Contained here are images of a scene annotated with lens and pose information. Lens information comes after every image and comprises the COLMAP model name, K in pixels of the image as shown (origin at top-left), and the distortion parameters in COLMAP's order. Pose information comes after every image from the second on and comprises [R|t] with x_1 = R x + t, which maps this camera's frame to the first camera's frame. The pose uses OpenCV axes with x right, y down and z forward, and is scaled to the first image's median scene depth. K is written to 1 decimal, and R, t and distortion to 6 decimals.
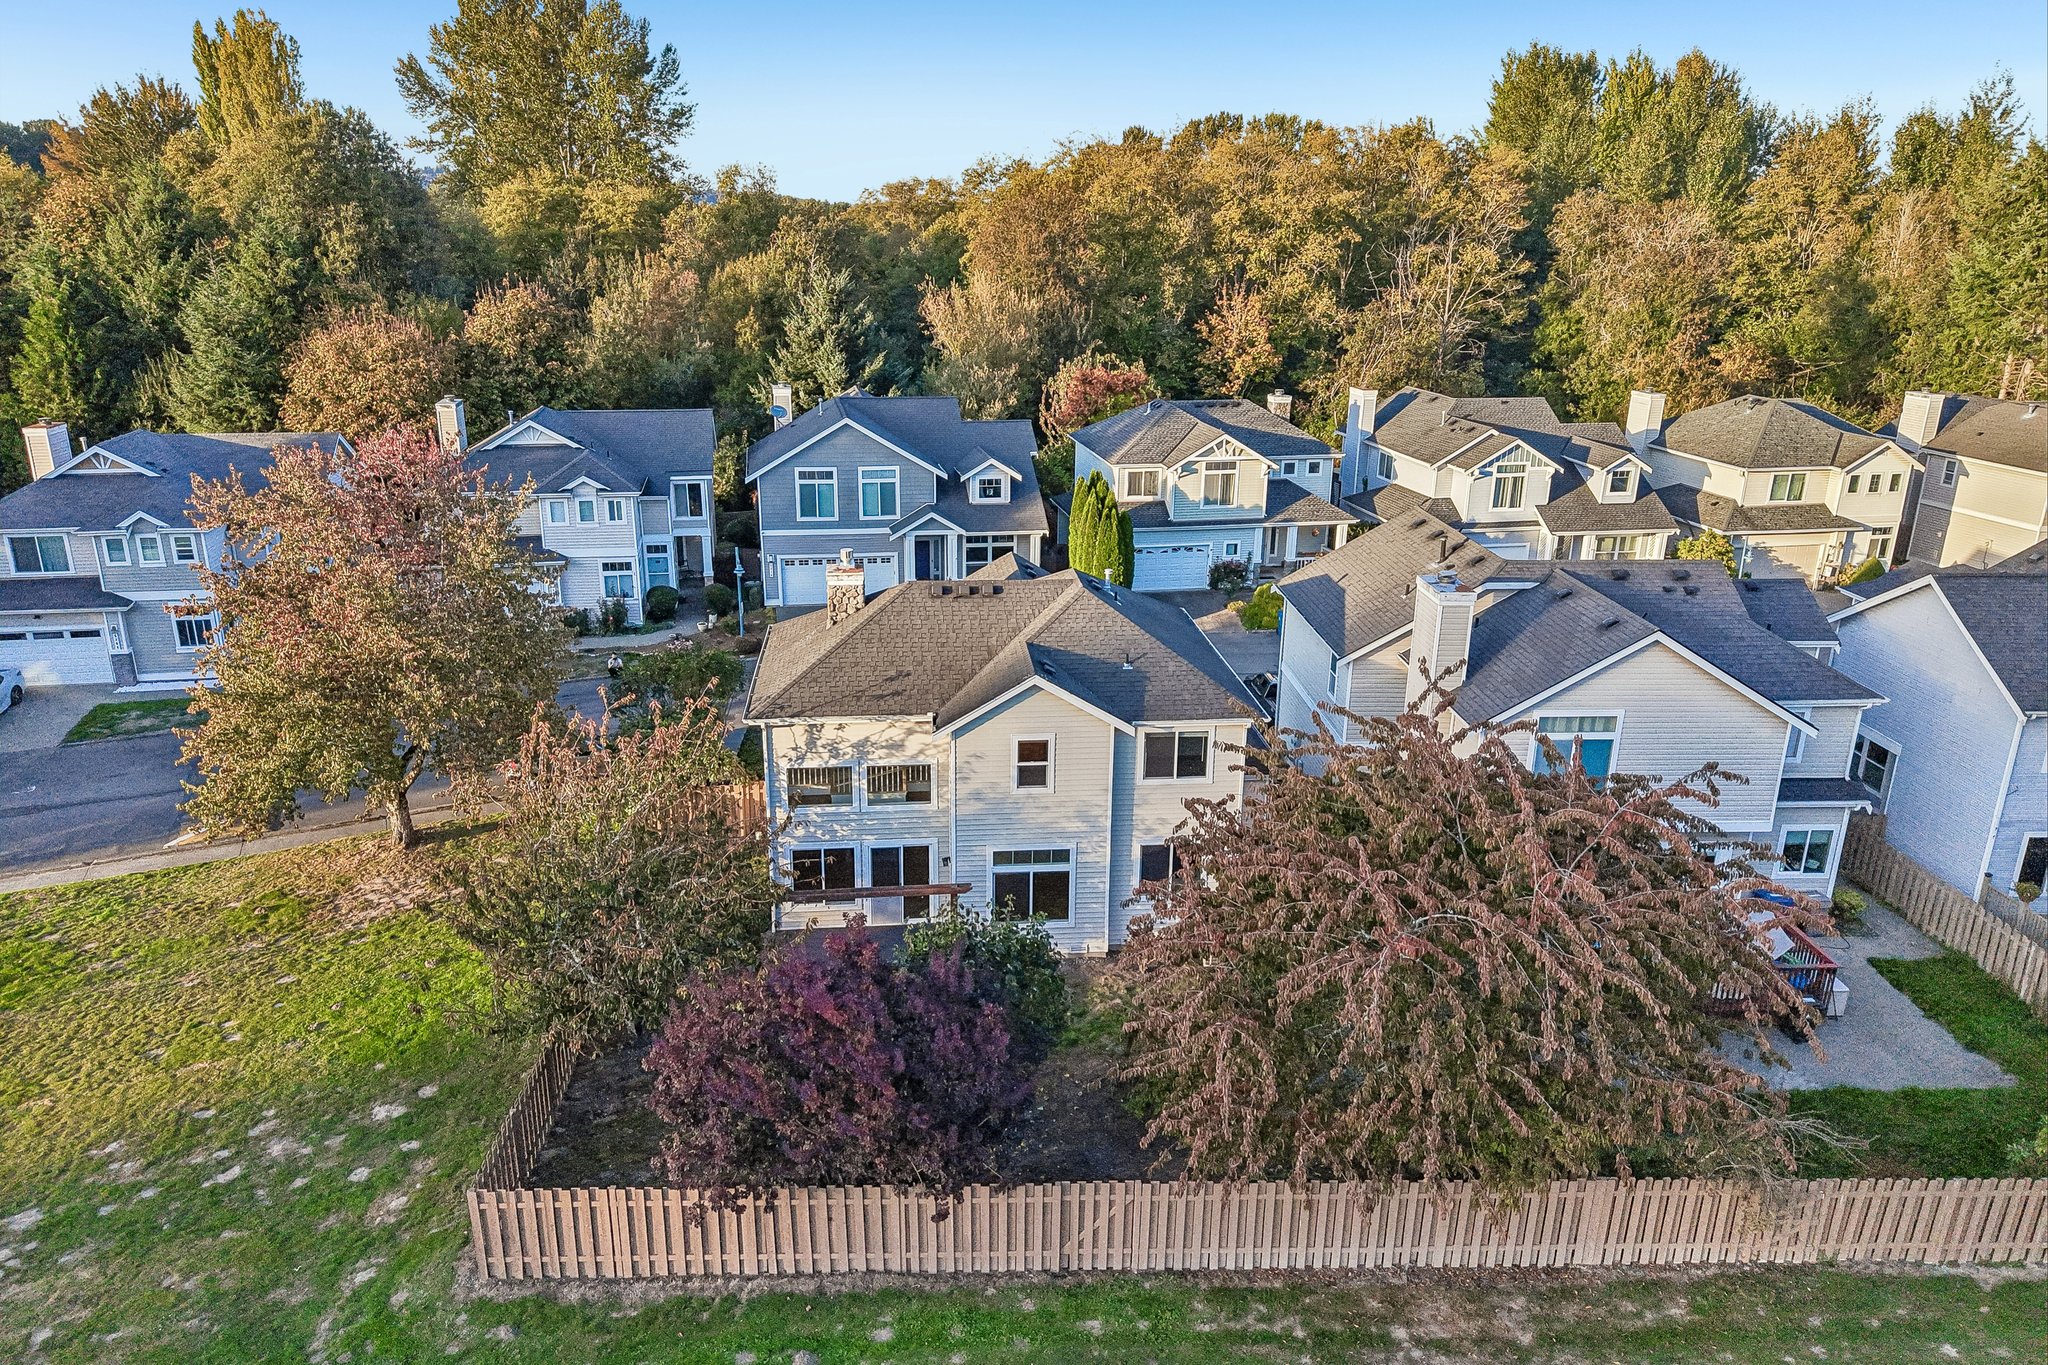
lens RADIAL K [[1375.4, 0, 1015.0], [0, 1375.4, 682.0], [0, 0, 1]] dist [0.030647, -0.043422]
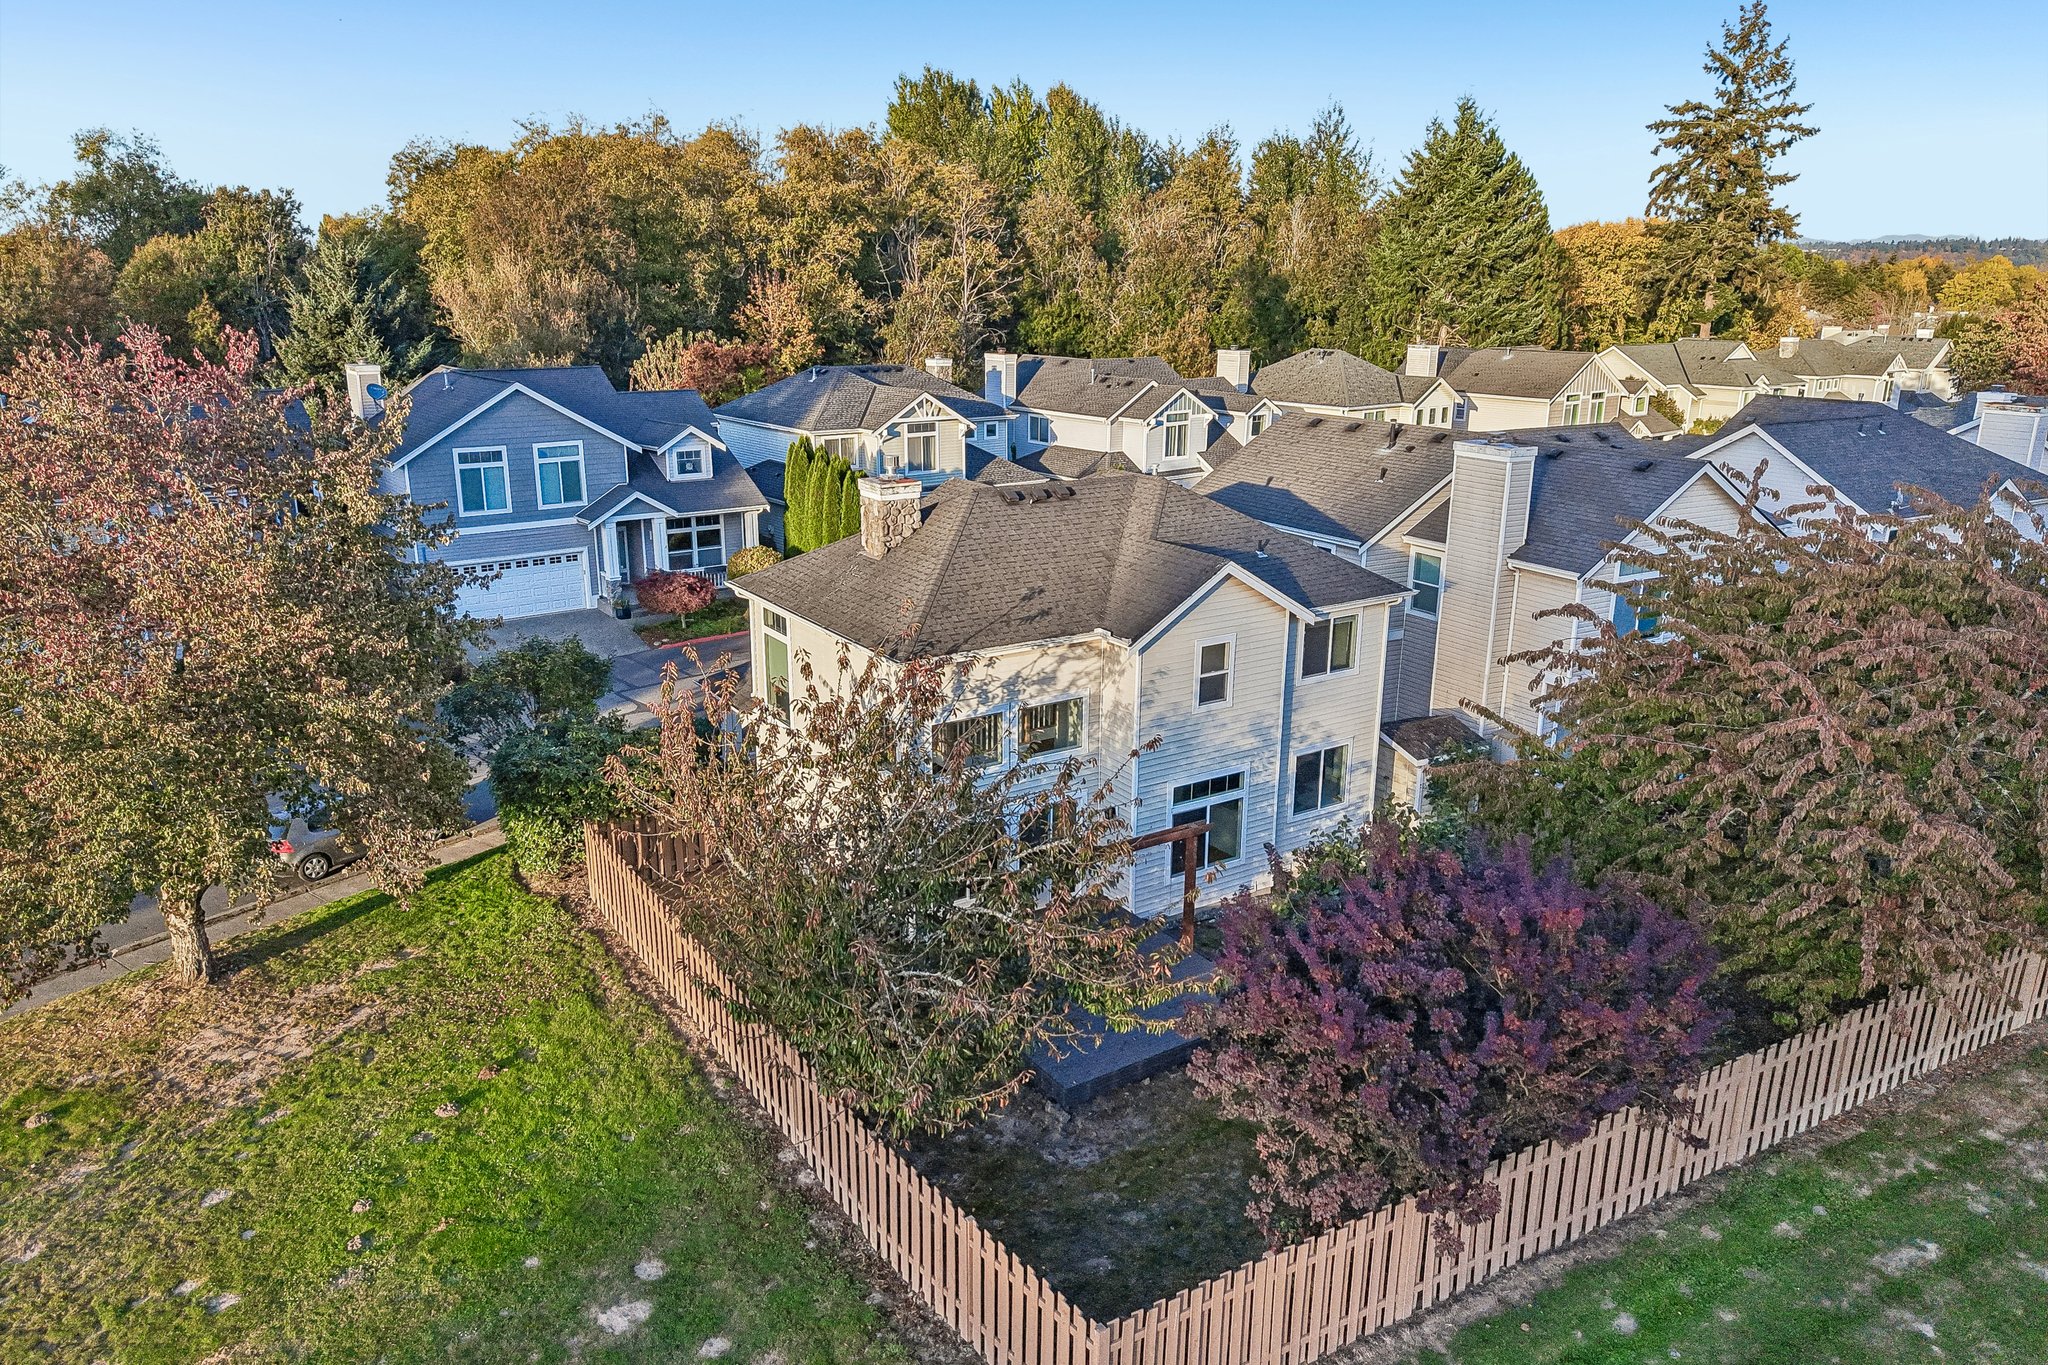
lens RADIAL K [[1379.6, 0, 1029.4], [0, 1379.6, 683.3], [0, 0, 1]] dist [0.029082, -0.041023]
pose [[0.882660, -0.134332, 0.450406, -0.230493], [0.149368, 0.988779, 0.002184, 0.022930], [-0.445646, 0.065349, 0.892821, 0.145363]]
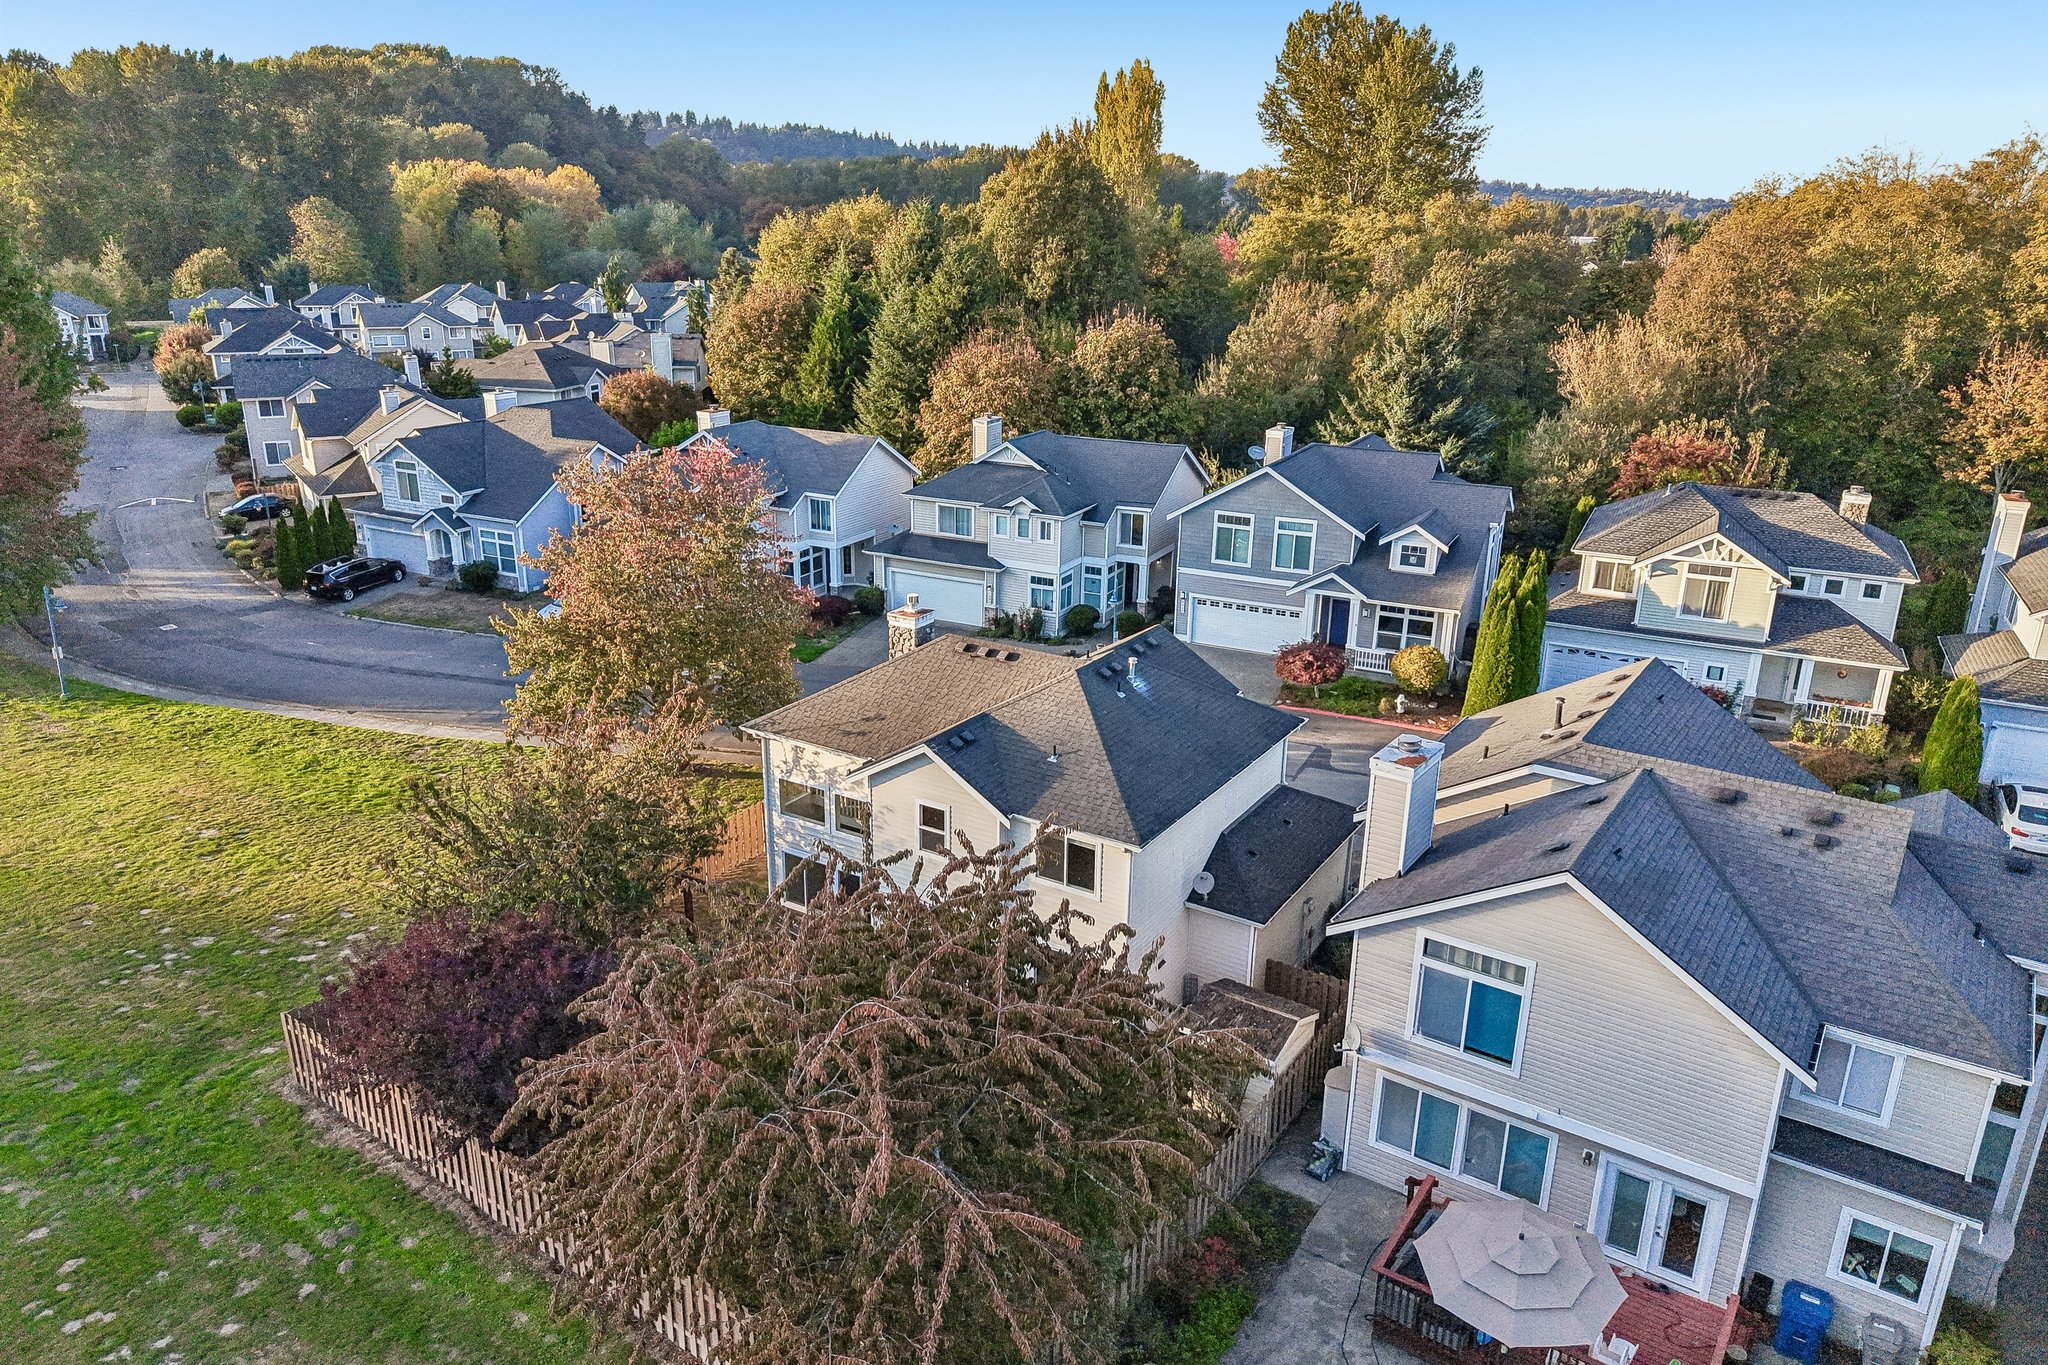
lens RADIAL K [[1375.4, 0, 1015.0], [0, 1375.4, 682.0], [0, 0, 1]] dist [0.030647, -0.043422]
pose [[0.795082, 0.192023, -0.575301, 0.307087], [-0.196233, 0.978982, 0.055563, -0.056633], [0.573879, 0.068716, 0.816052, 0.097621]]
